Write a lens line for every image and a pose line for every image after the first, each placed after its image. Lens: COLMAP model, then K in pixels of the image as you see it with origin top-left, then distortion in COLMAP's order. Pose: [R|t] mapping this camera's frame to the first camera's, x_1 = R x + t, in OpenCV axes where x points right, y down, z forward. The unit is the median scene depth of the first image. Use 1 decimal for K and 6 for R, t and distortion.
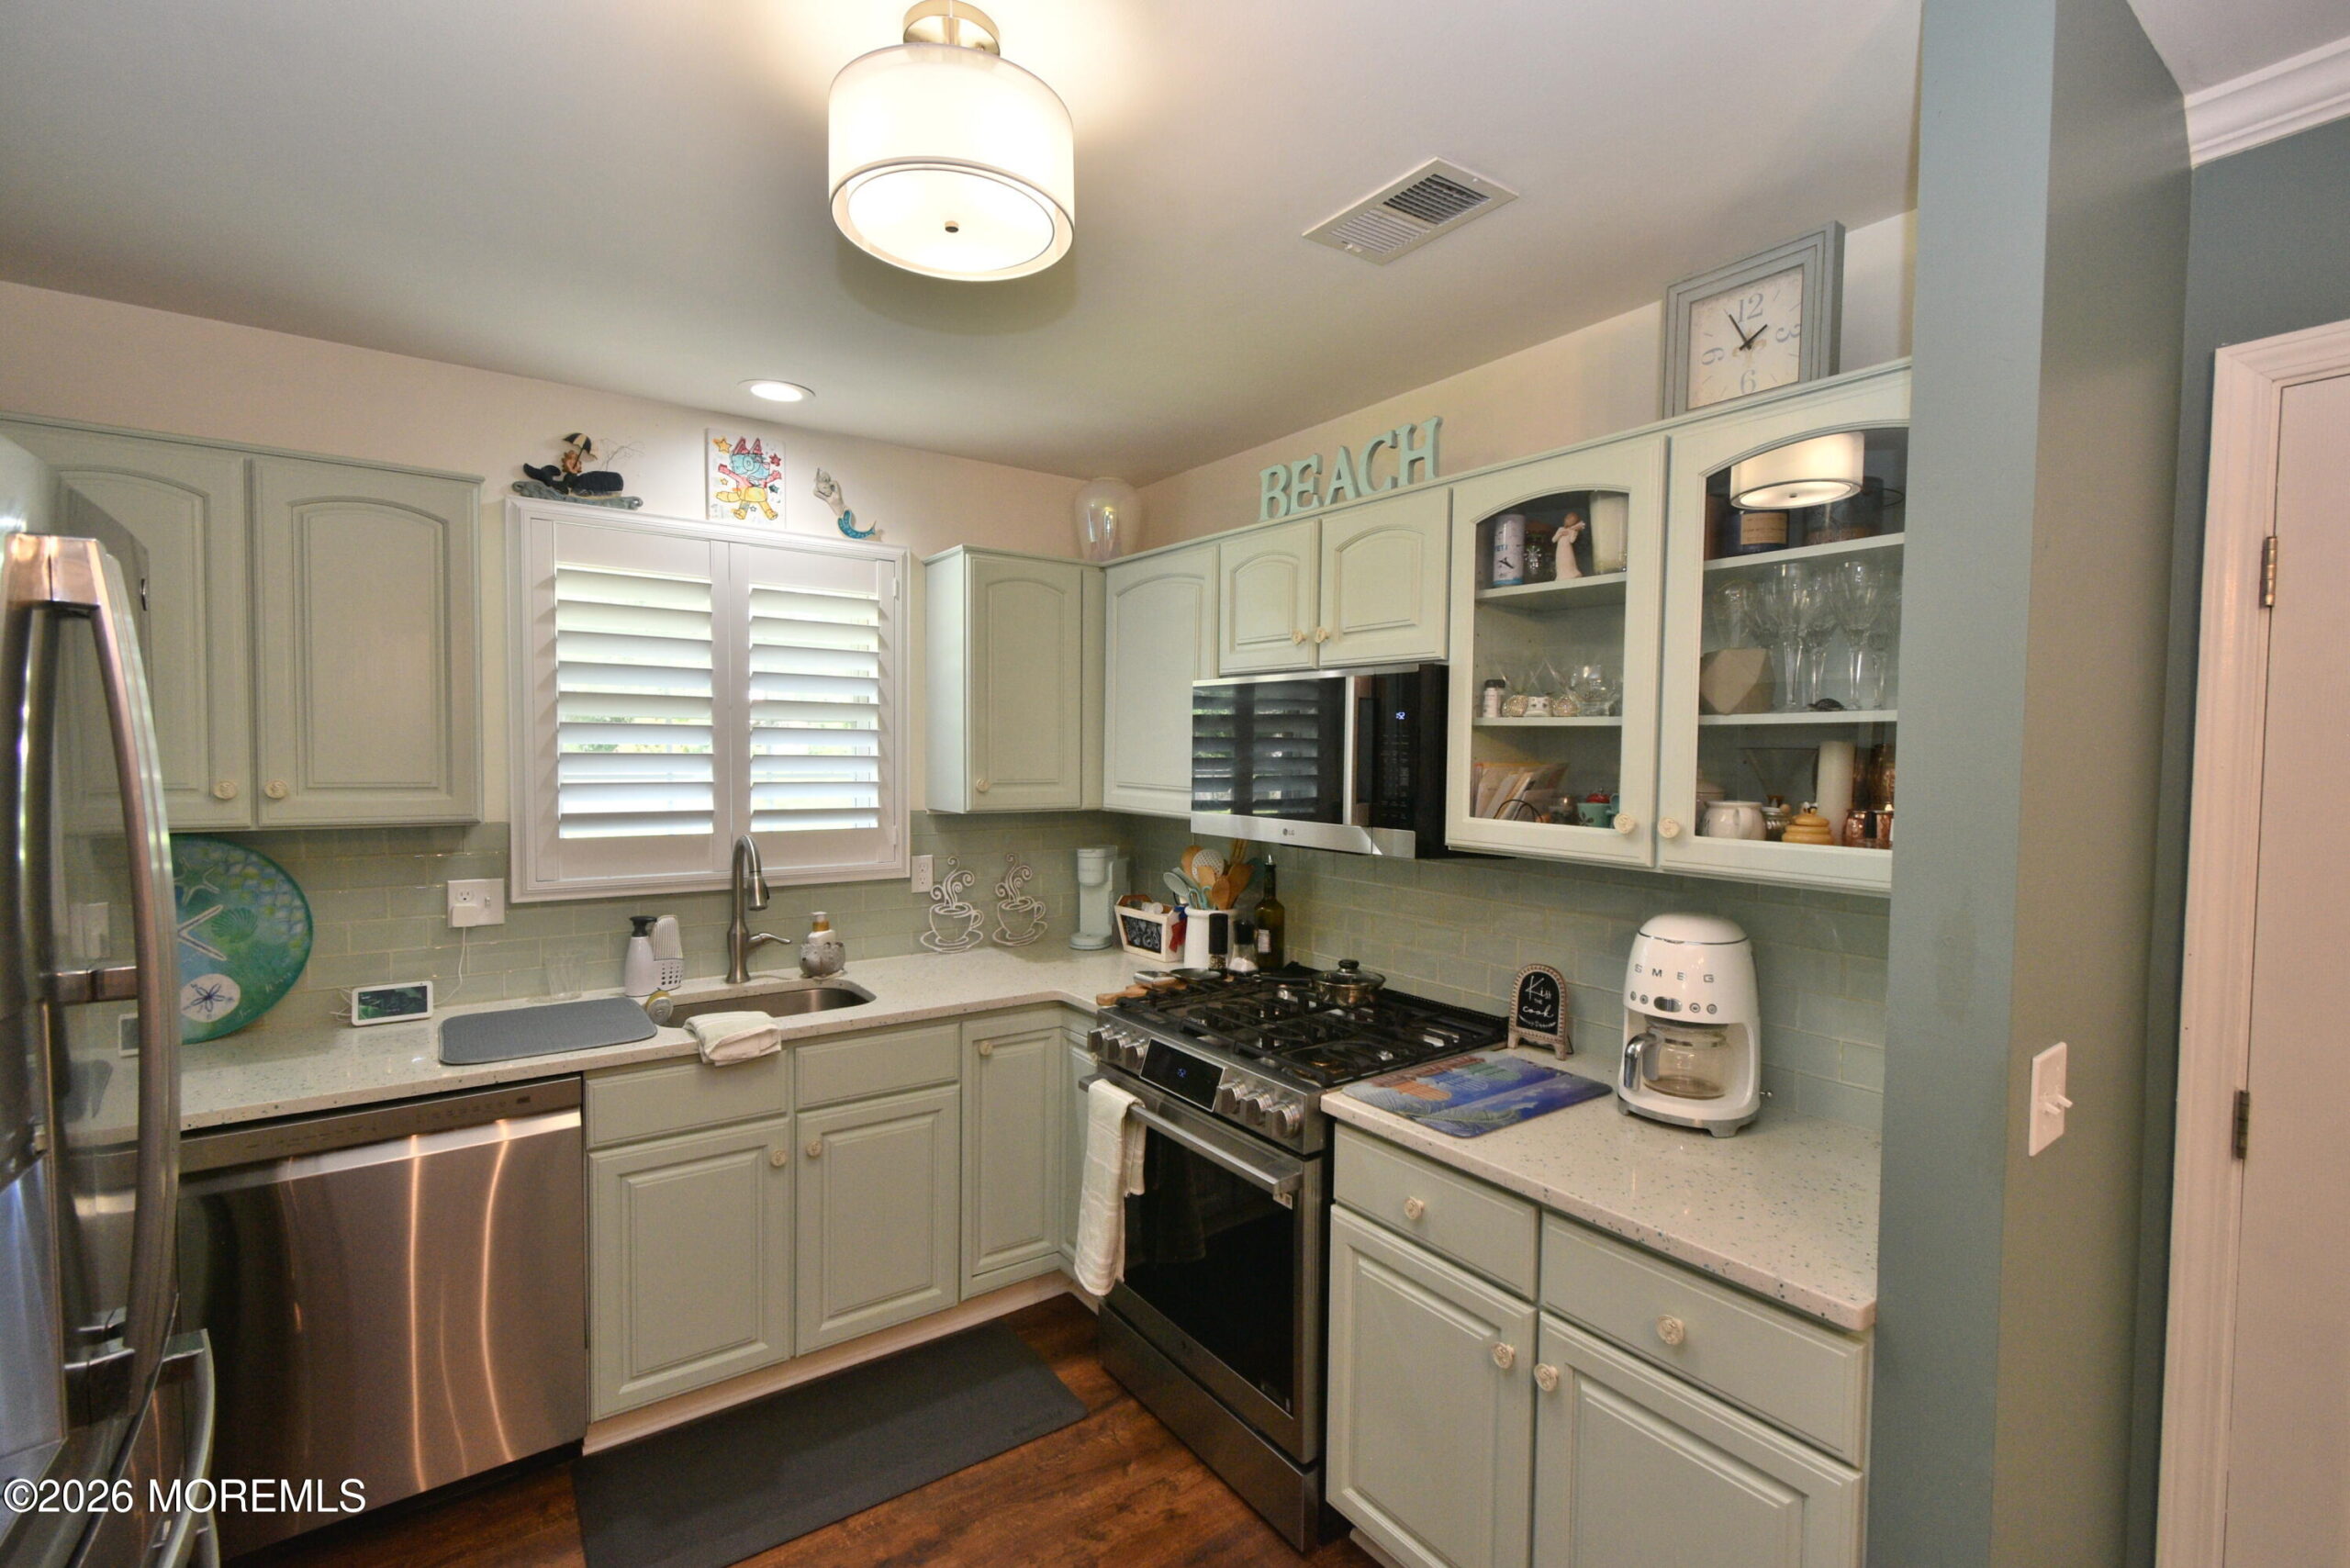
lens RADIAL K [[1038.3, 0, 1188.1], [0, 1038.3, 785.7], [0, 0, 1]] dist [0.005179, -0.001132]
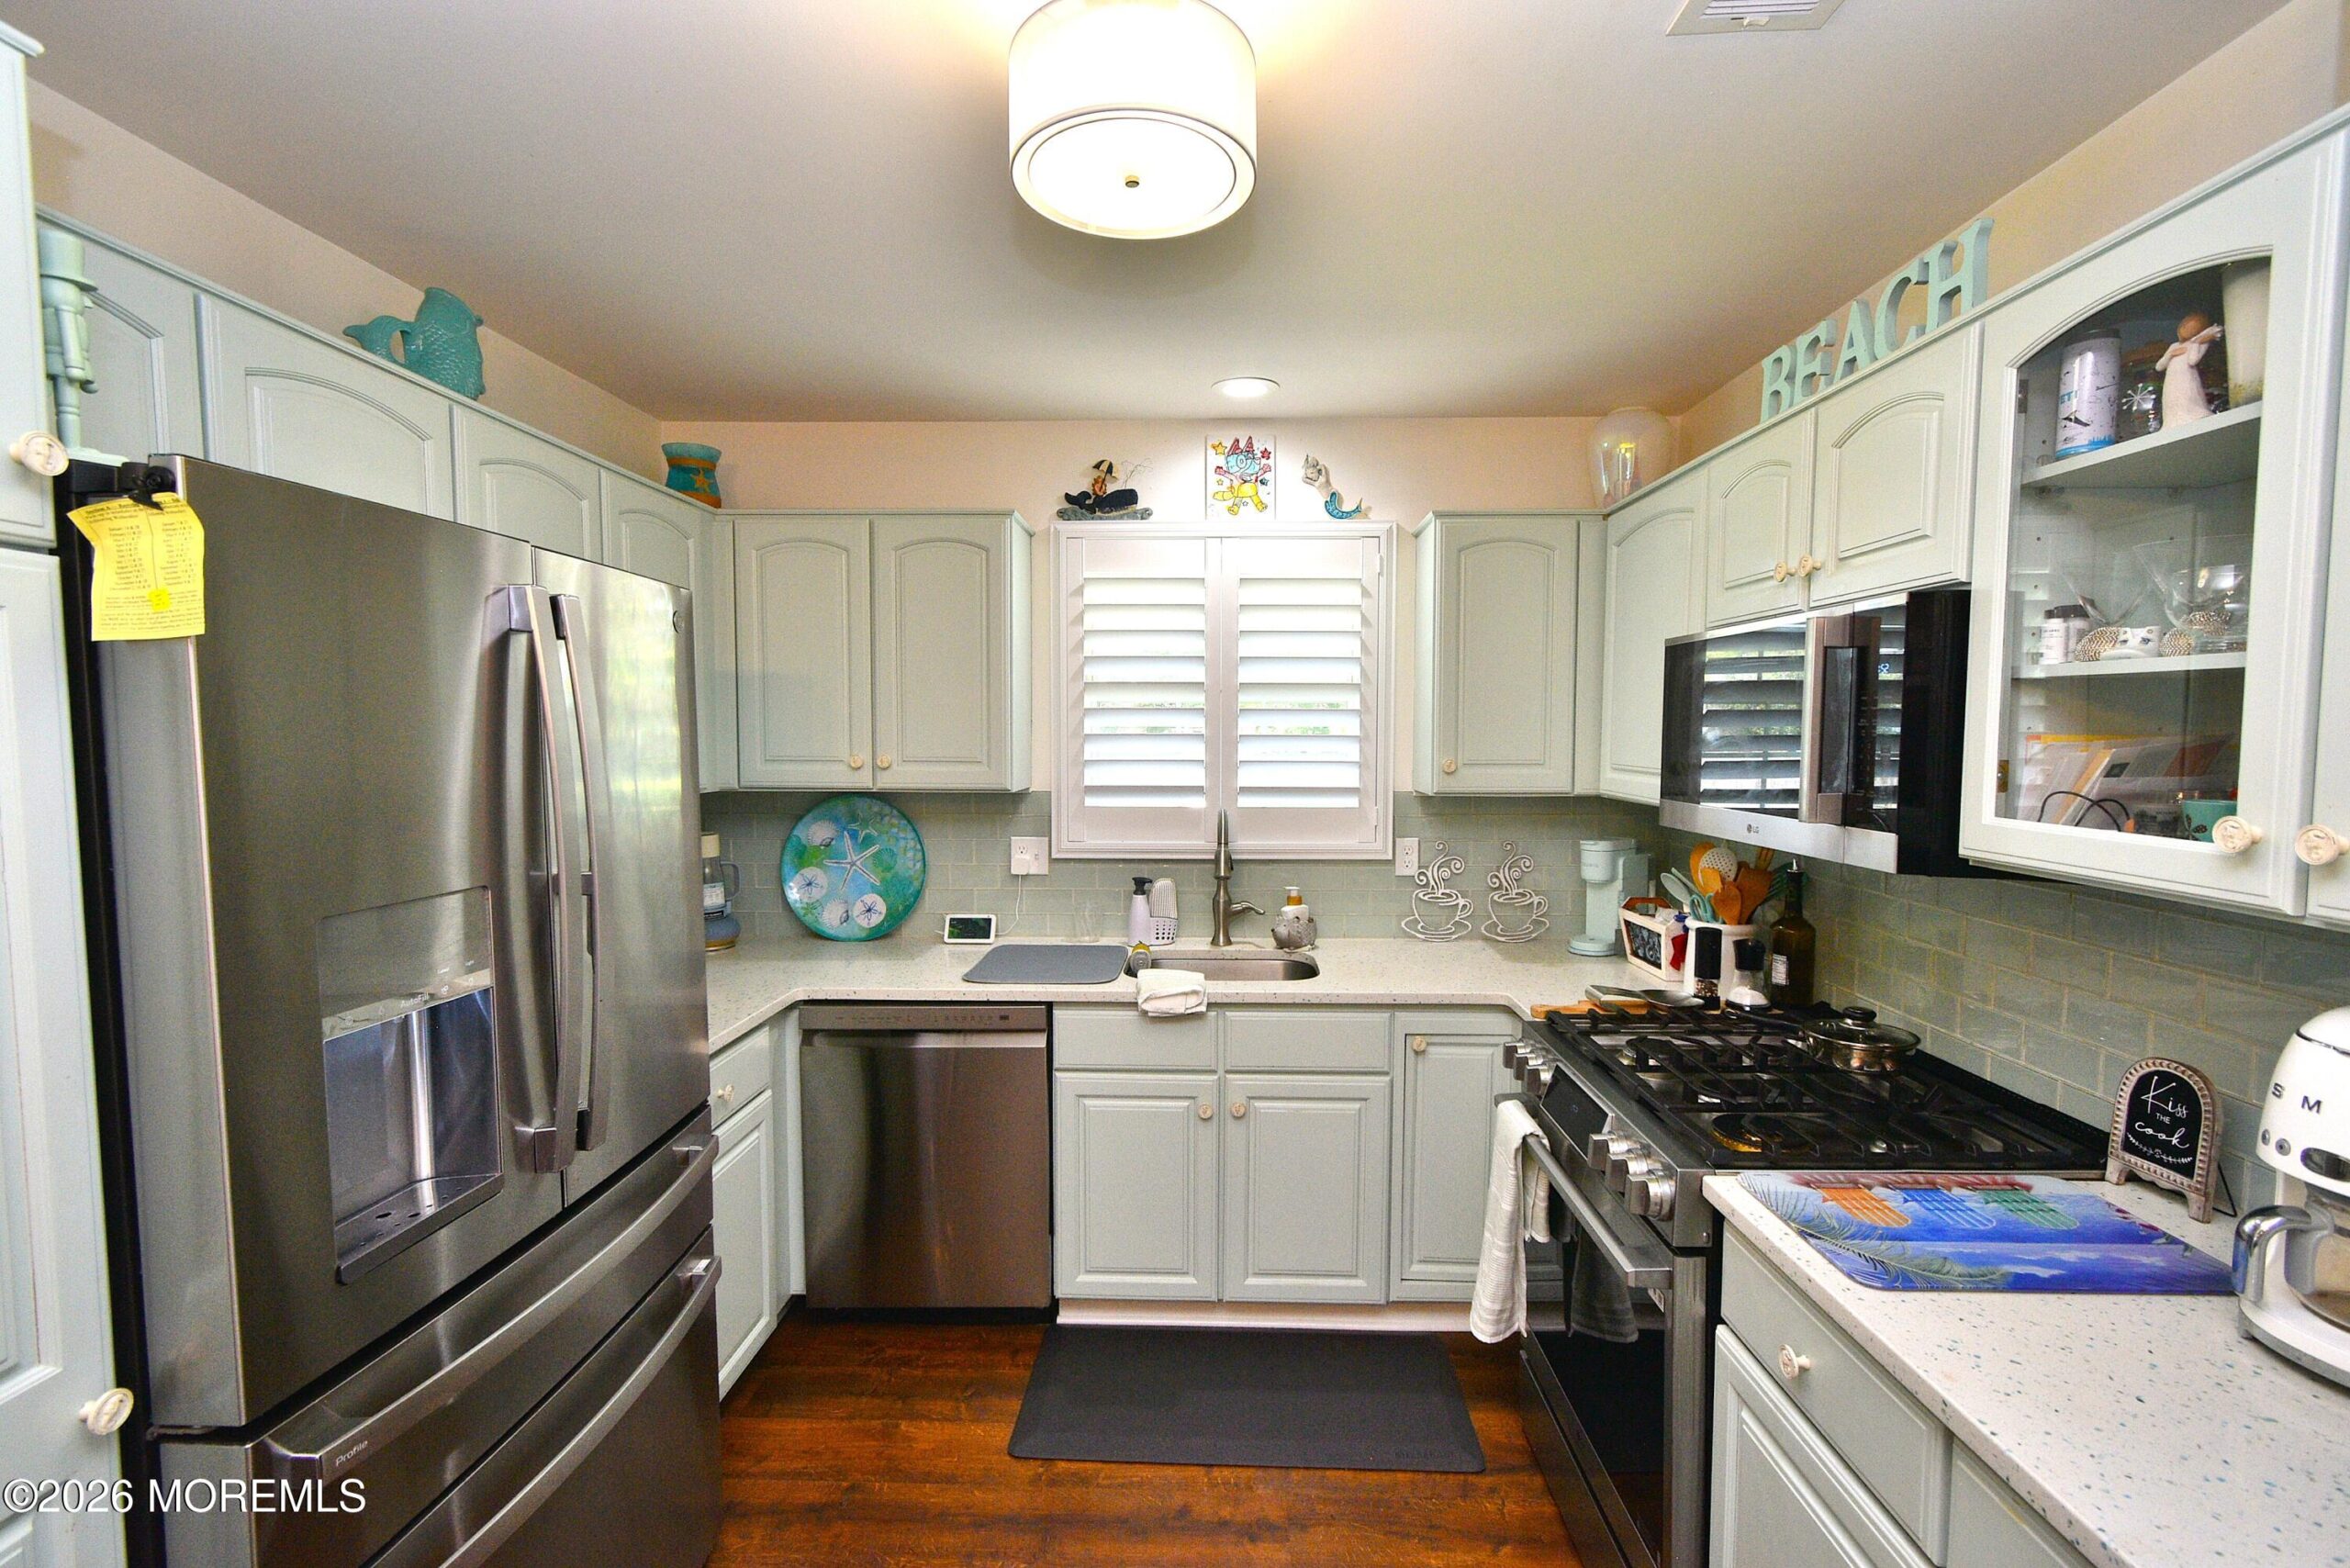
lens RADIAL K [[1038.3, 0, 1177.1], [0, 1038.3, 787.5], [0, 0, 1]] dist [0.005179, -0.001132]
pose [[0.796737, 0.023322, -0.603876, 0.226567], [-0.013287, 0.999690, 0.021078, 0.003793], [0.604180, -0.008770, 0.796800, 0.138958]]
